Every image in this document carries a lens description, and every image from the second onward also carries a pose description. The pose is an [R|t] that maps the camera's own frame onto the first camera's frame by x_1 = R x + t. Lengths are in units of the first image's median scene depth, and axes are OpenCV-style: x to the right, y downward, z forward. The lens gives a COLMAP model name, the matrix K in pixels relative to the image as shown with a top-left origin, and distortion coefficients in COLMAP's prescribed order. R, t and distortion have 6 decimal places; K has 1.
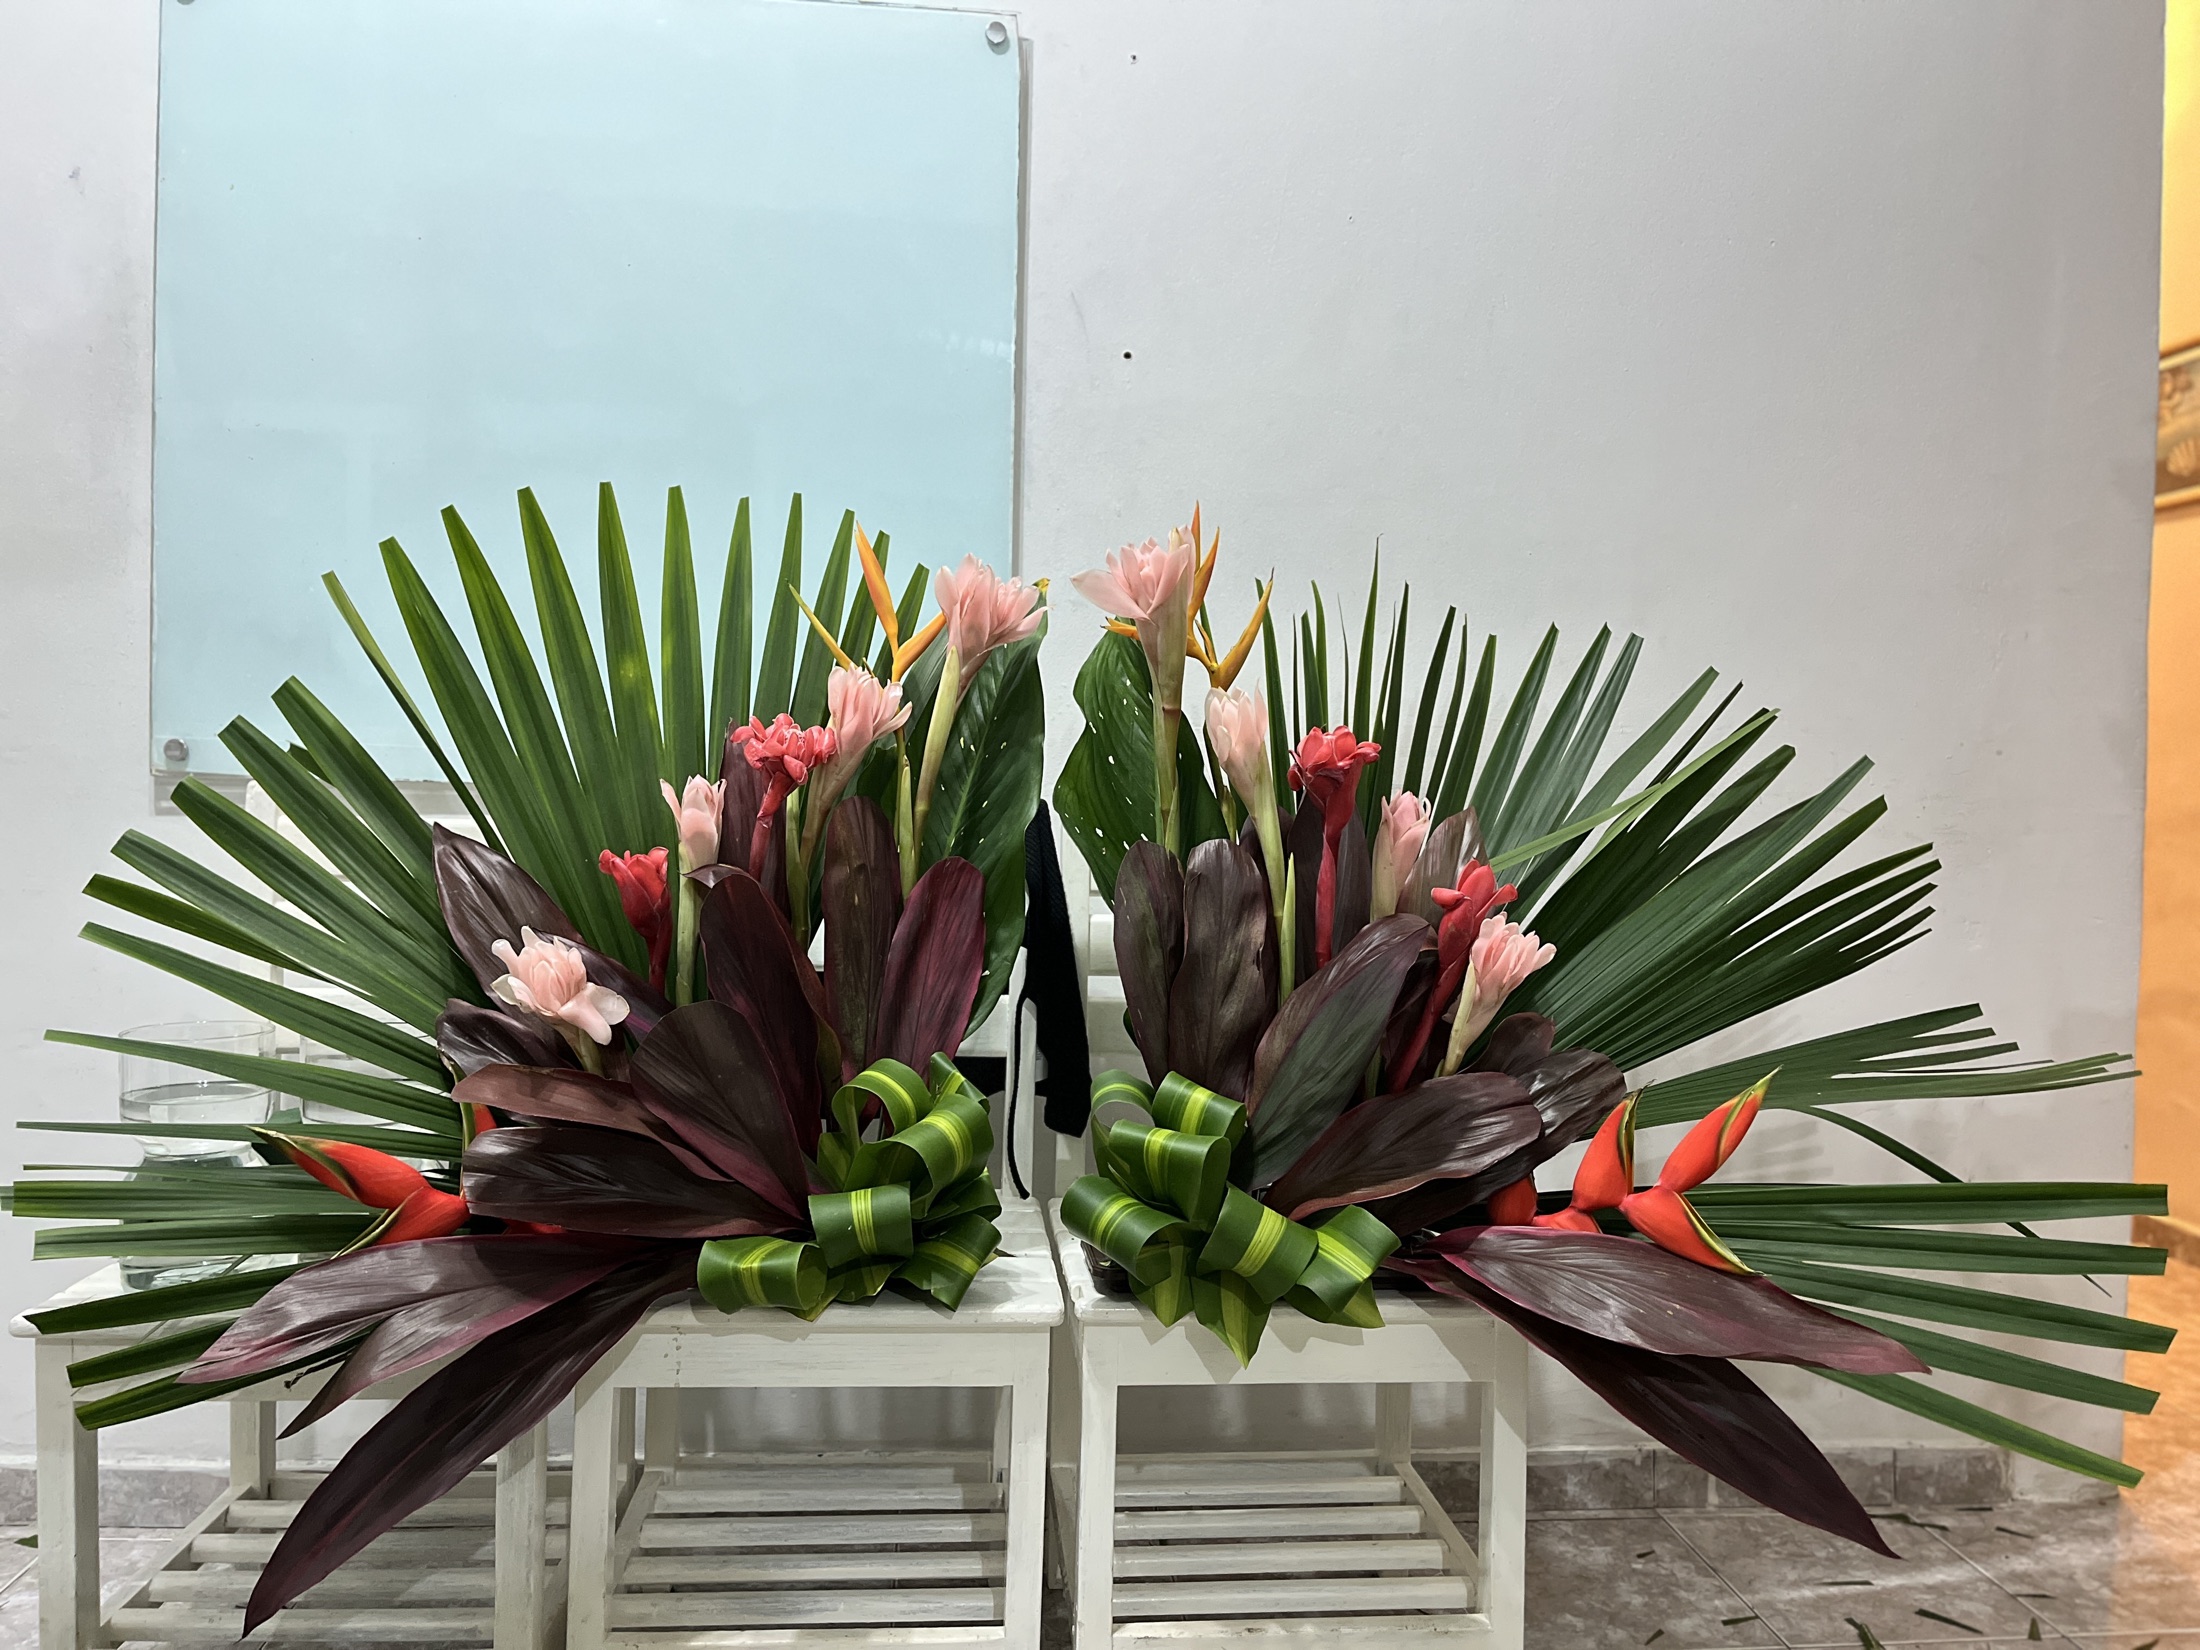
lens RADIAL K [[1665.1, 0, 1114.9], [0, 1665.1, 820.8], [0, 0, 1]] dist [0.051987, -0.073351]
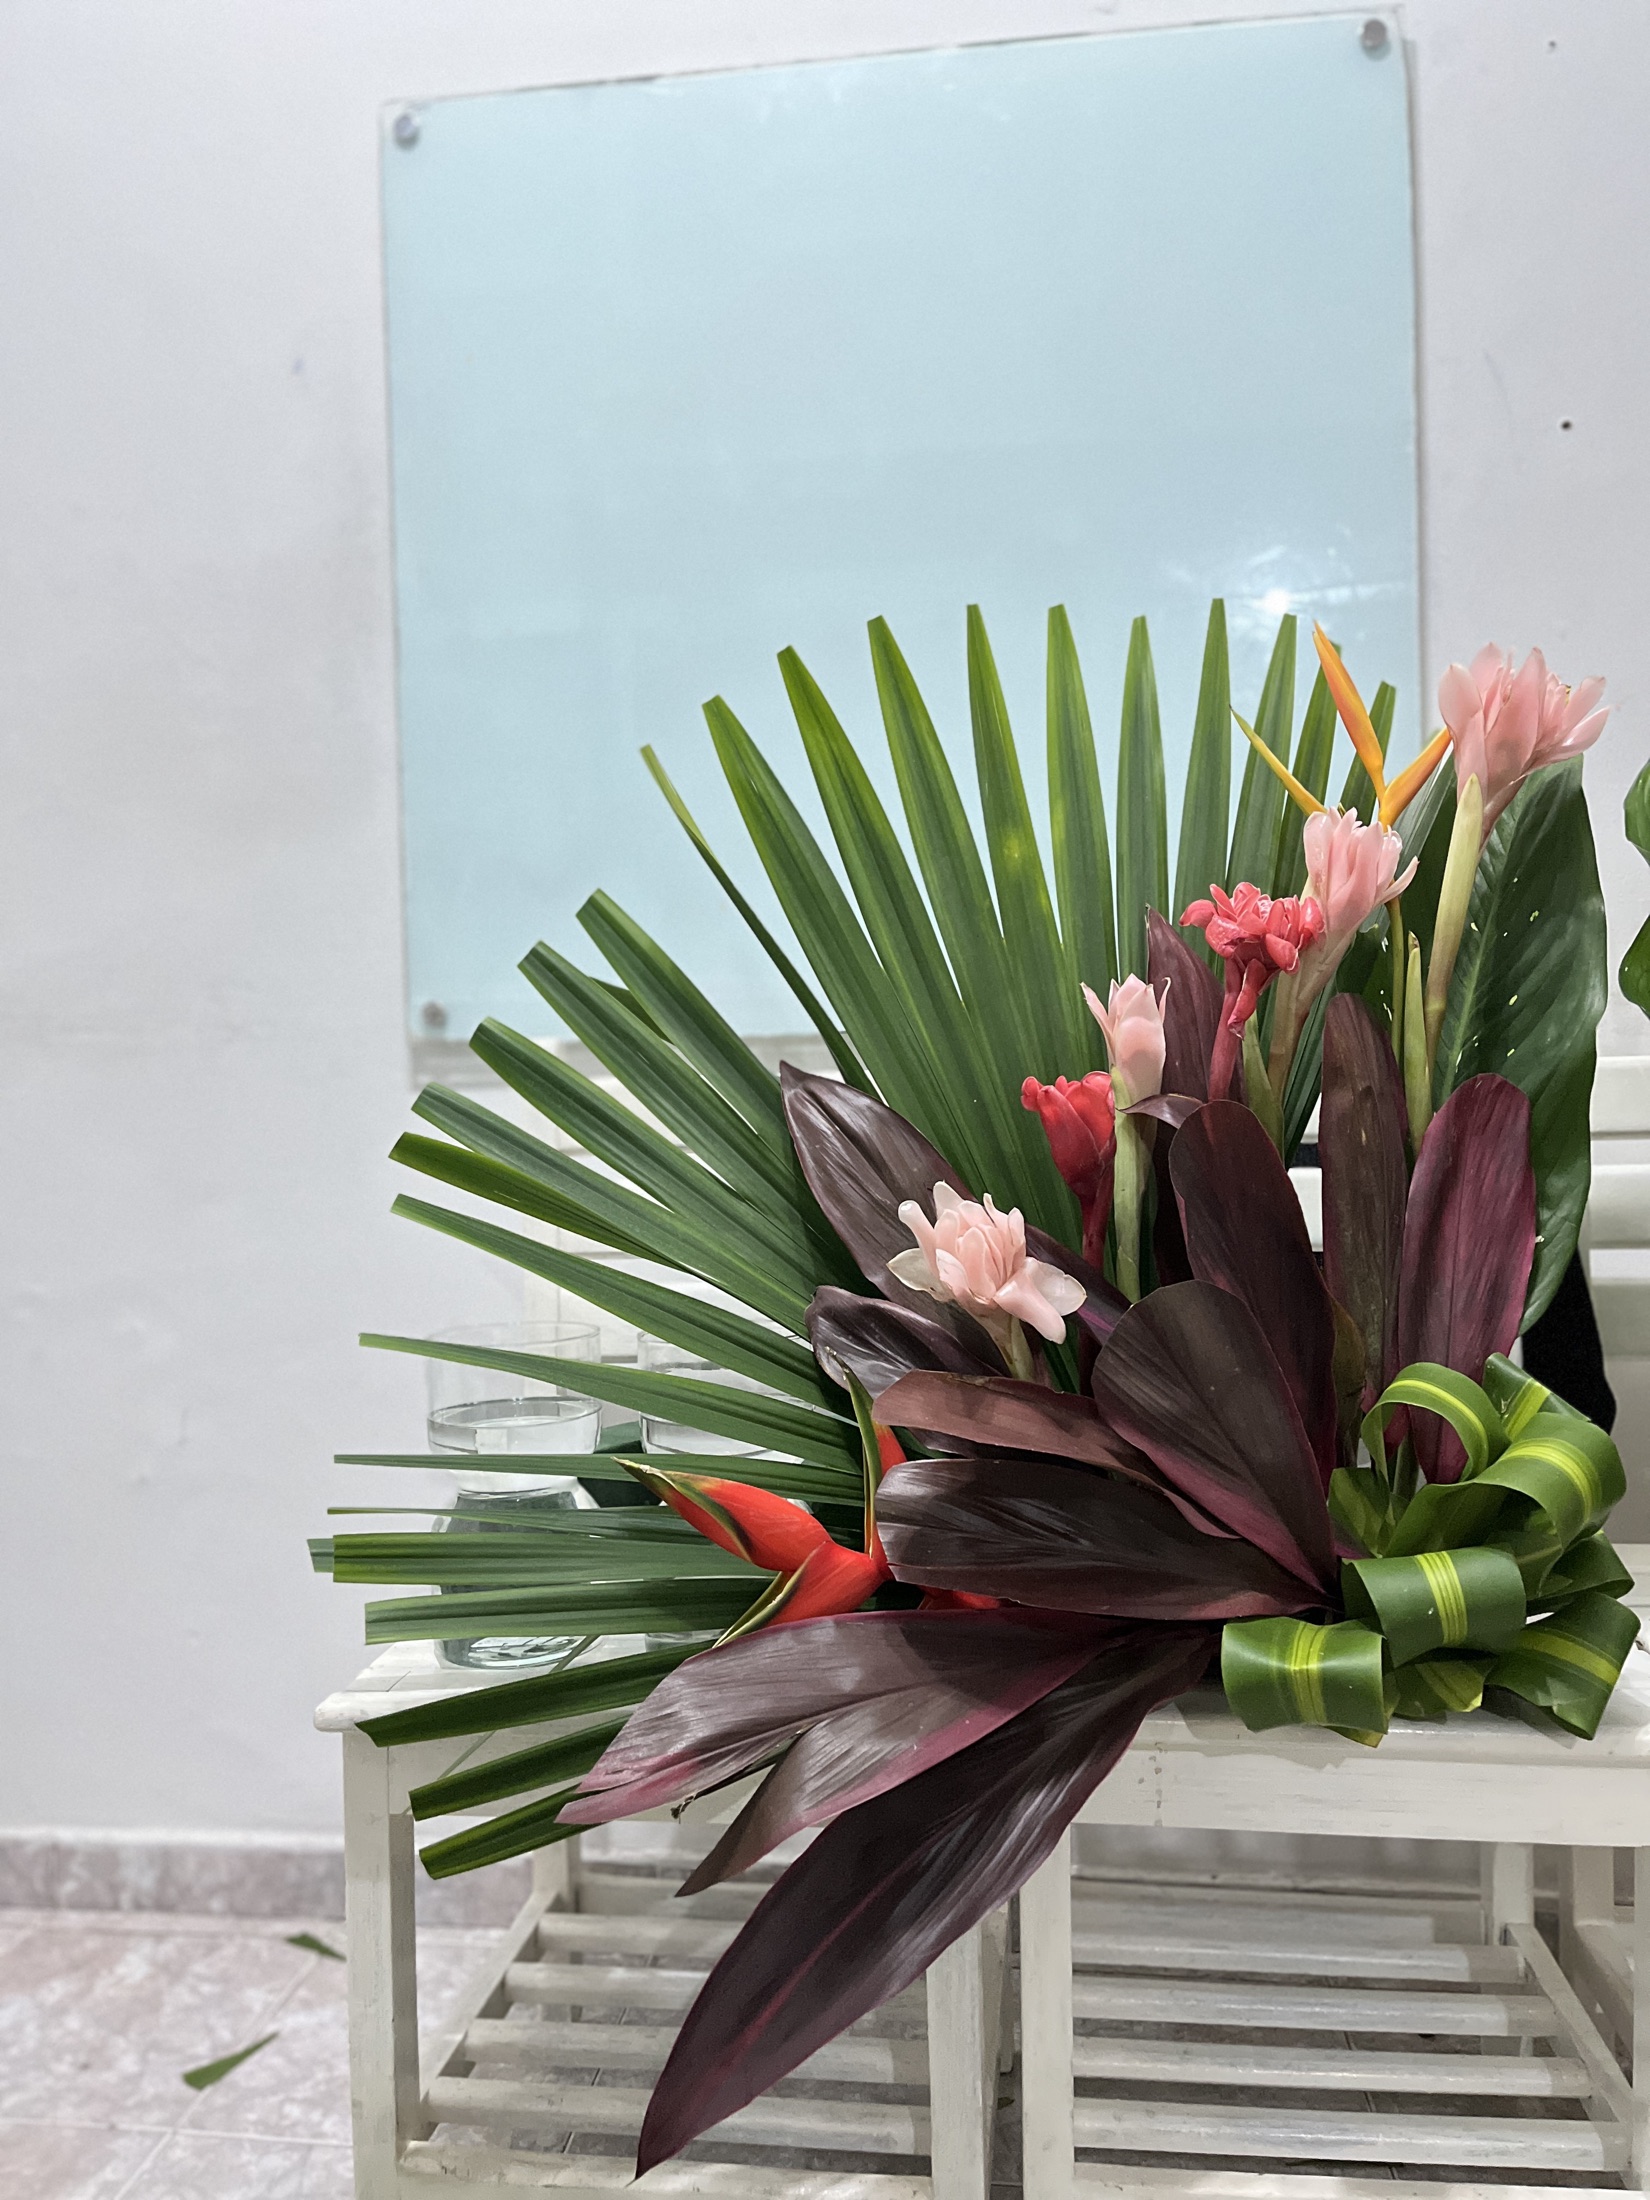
lens RADIAL K [[1665.1, 0, 826.0], [0, 1665.1, 1094.3], [0, 0, 1]] dist [0.051987, -0.073351]
pose [[0.975158, -0.048116, -0.216223, -0.226825], [0.042385, 0.998618, -0.031068, 0.042538], [0.217419, 0.021131, 0.975850, 0.262692]]
